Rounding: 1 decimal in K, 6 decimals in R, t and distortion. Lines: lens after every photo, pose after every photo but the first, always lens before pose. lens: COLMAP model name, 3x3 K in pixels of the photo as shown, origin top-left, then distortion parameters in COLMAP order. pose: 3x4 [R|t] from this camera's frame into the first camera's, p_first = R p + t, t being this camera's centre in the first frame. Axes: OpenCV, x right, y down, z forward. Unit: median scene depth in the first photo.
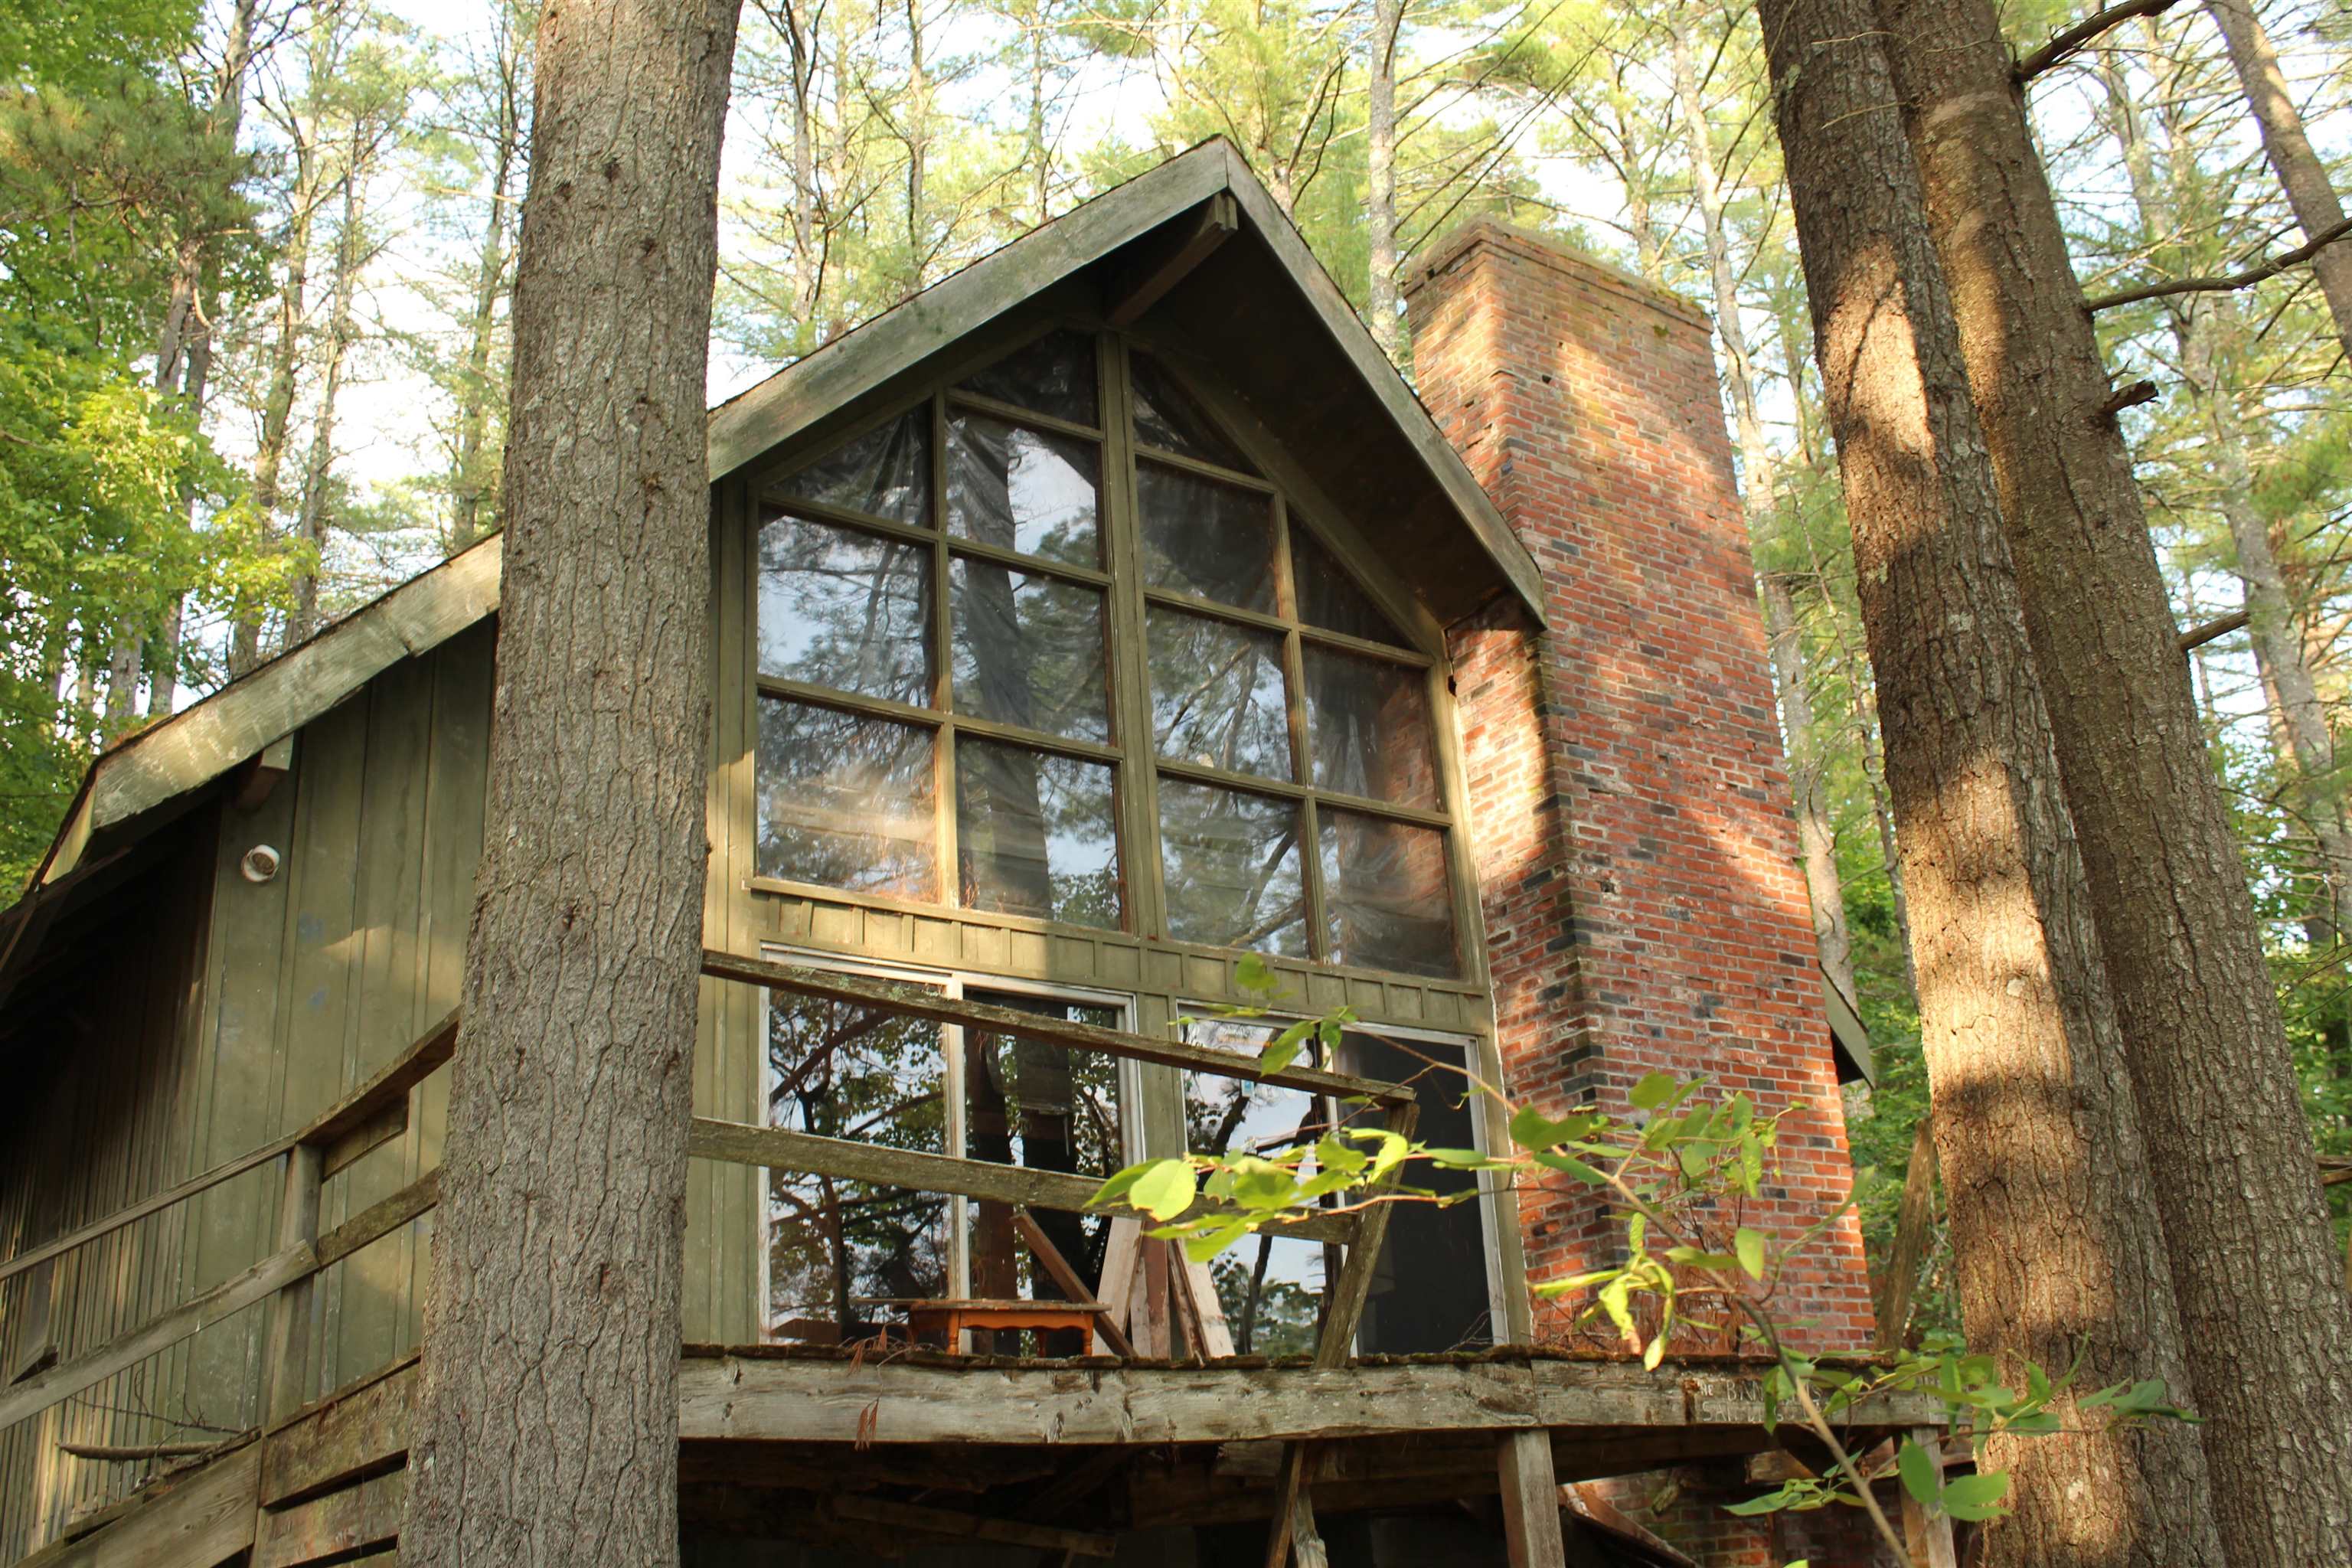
lens RADIAL K [[2186.8, 0, 1176.0], [0, 2186.8, 784.0], [0, 0, 1]] dist [-0.104244, 0.004405]
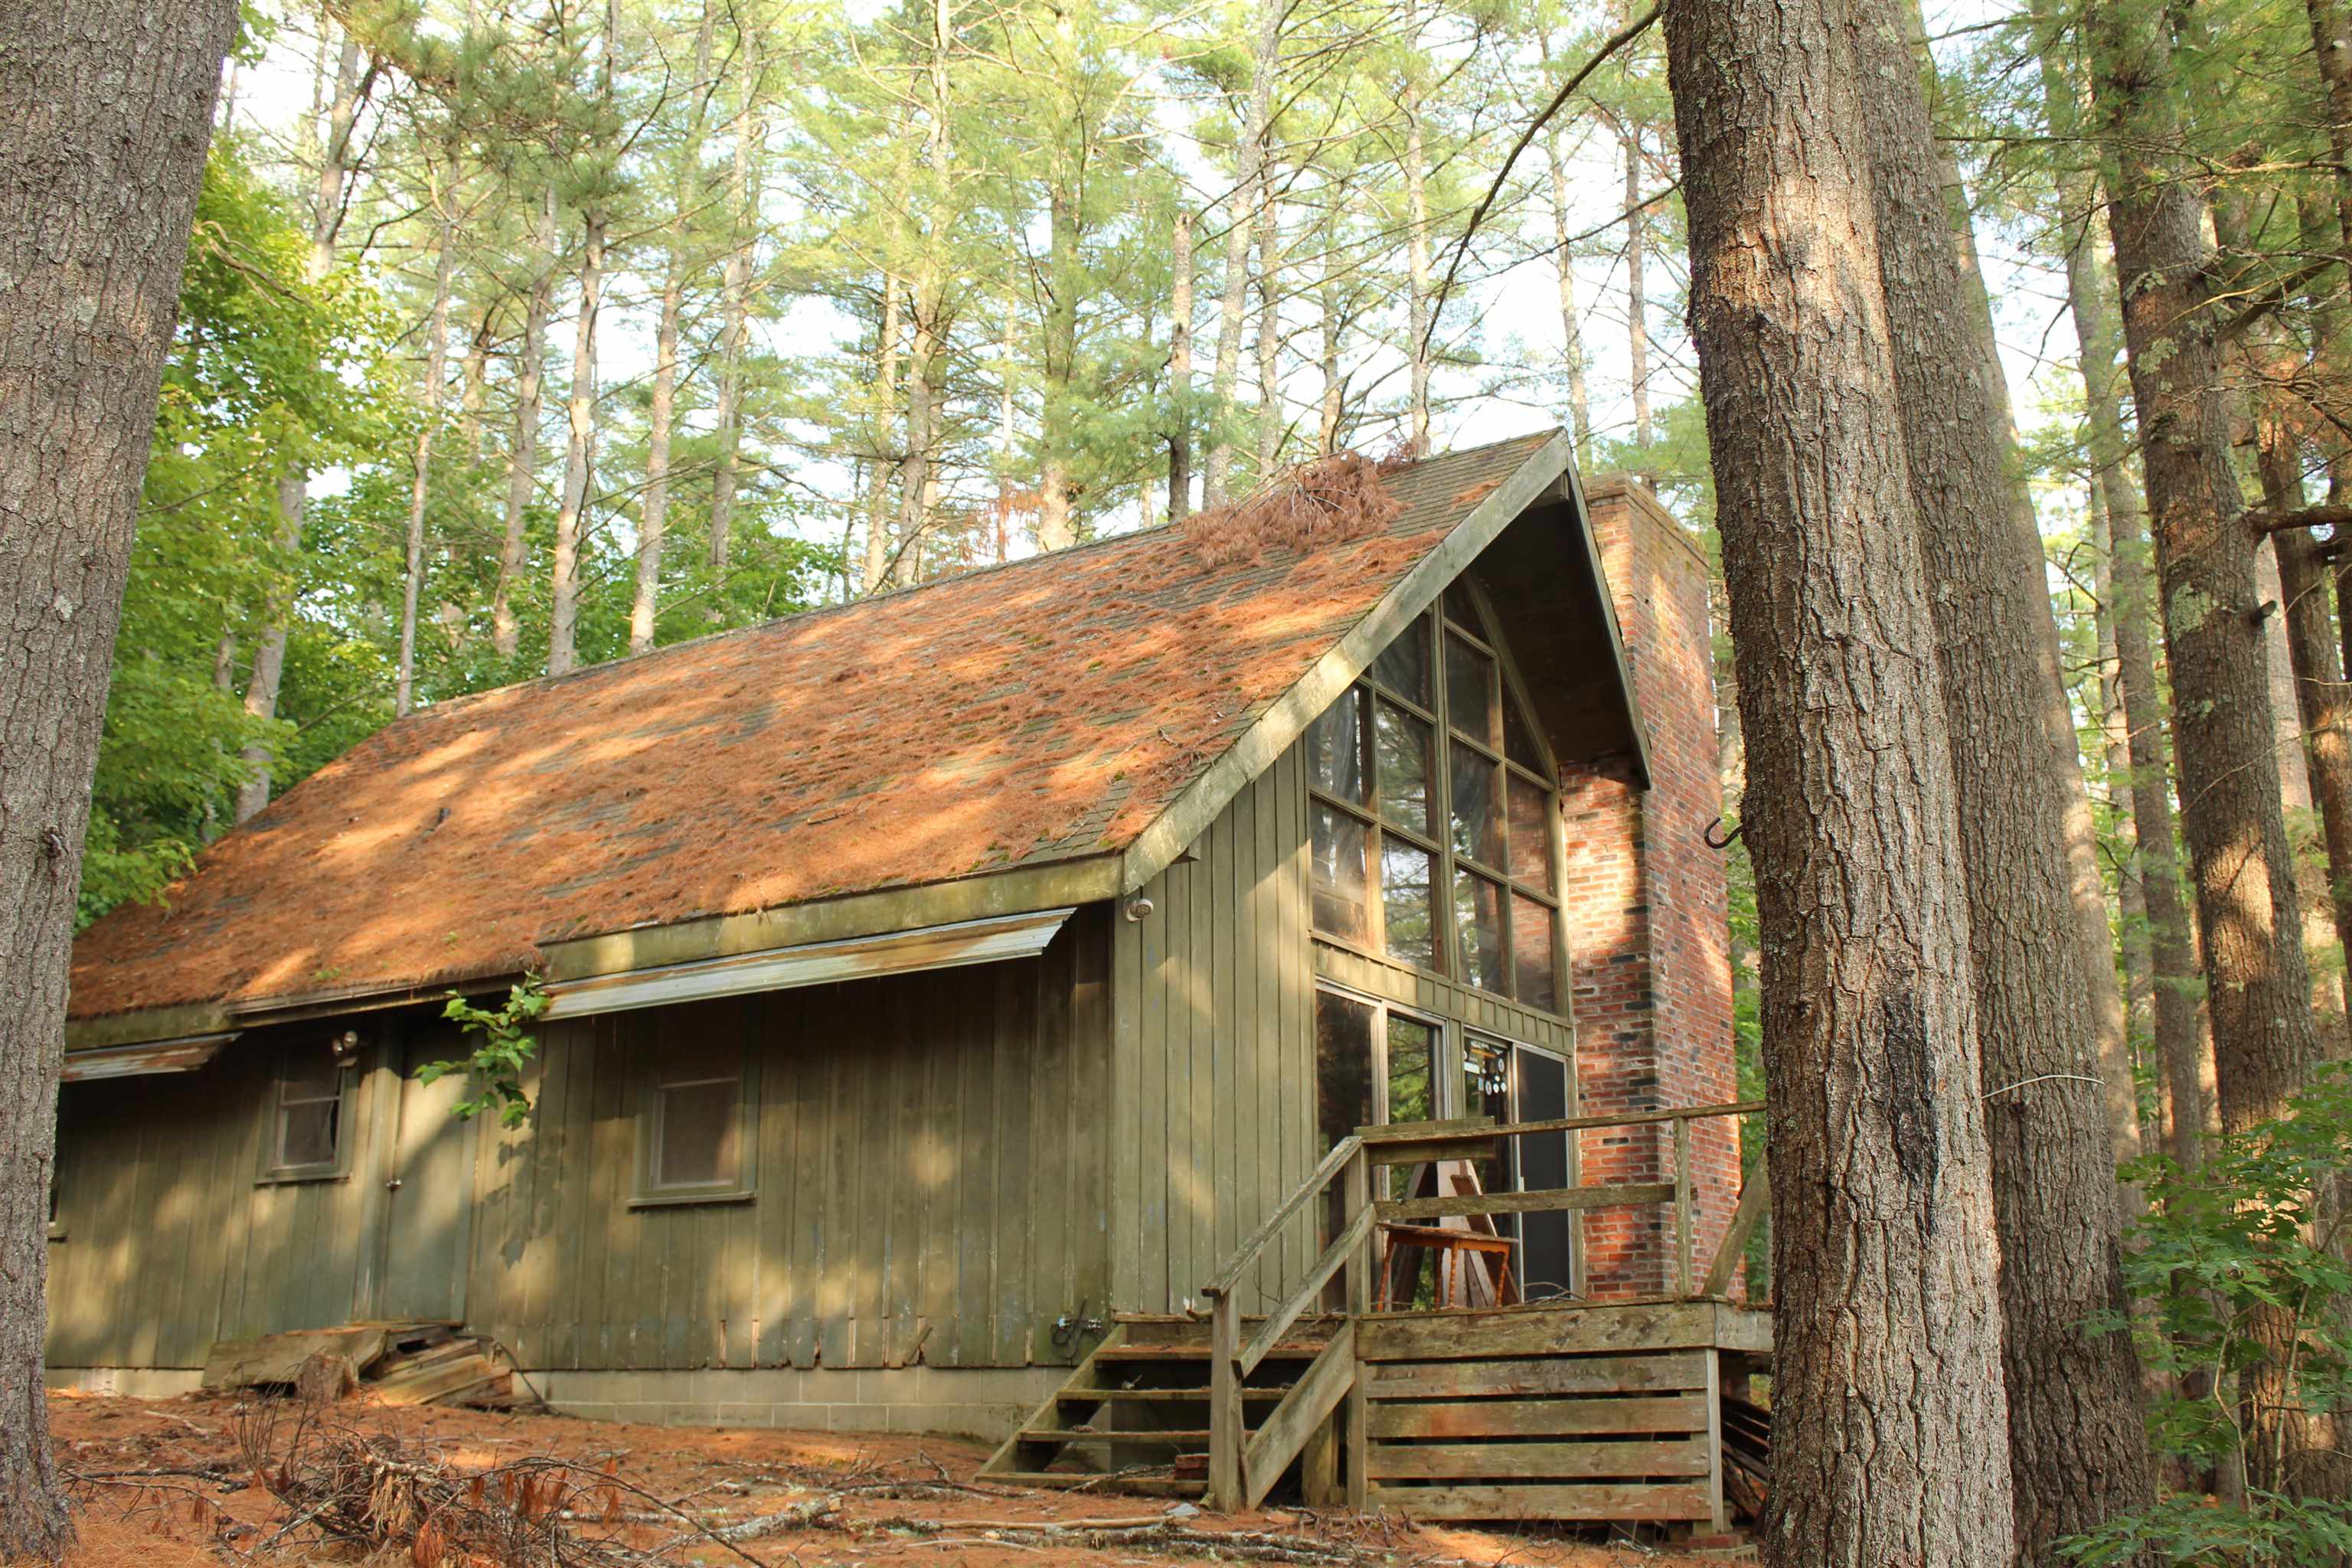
lens RADIAL K [[2186.8, 0, 1176.0], [0, 2186.8, 784.0], [0, 0, 1]] dist [-0.104244, 0.004405]
pose [[0.918143, 0.166558, 0.359544, -0.671621], [-0.198856, 0.978511, 0.054511, -0.093817], [-0.342739, -0.121547, 0.931534, -0.269137]]
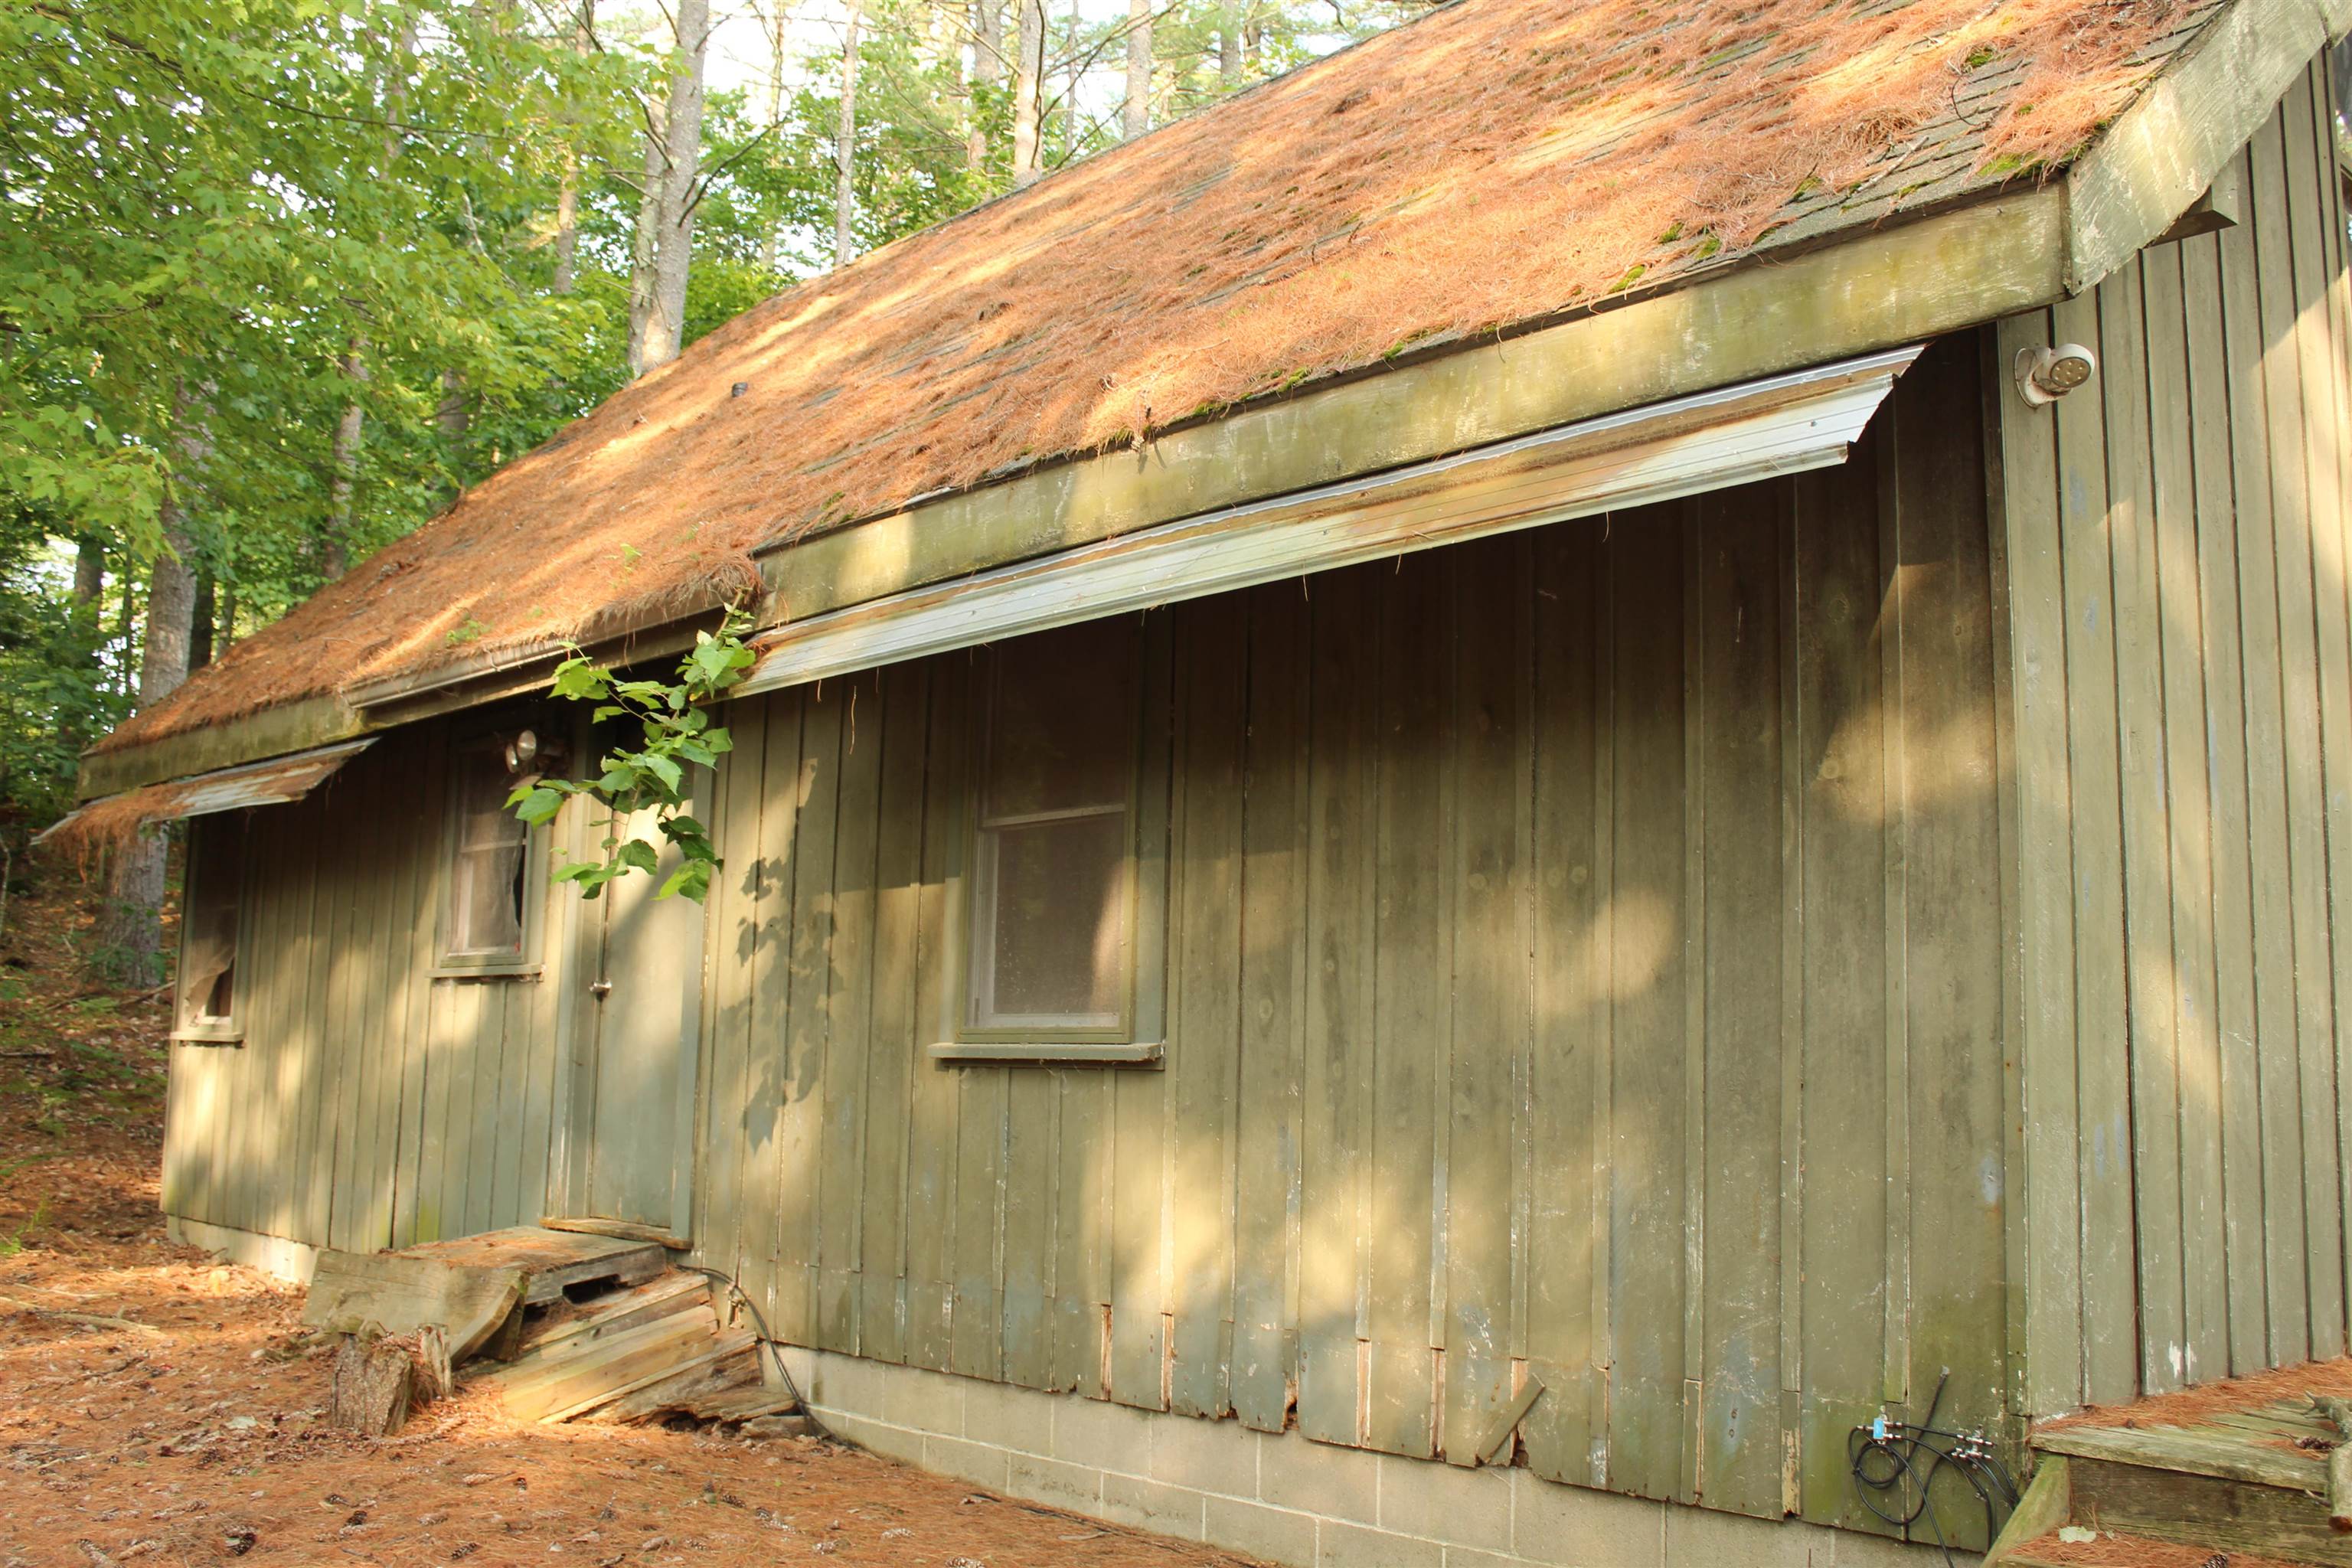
lens RADIAL K [[2186.8, 0, 1176.0], [0, 2186.8, 784.0], [0, 0, 1]] dist [-0.104244, 0.004405]
pose [[0.985942, 0.105427, 0.129626, -0.507088], [-0.133752, 0.962962, 0.234127, 0.027960], [-0.100142, -0.248174, 0.963526, 0.317642]]
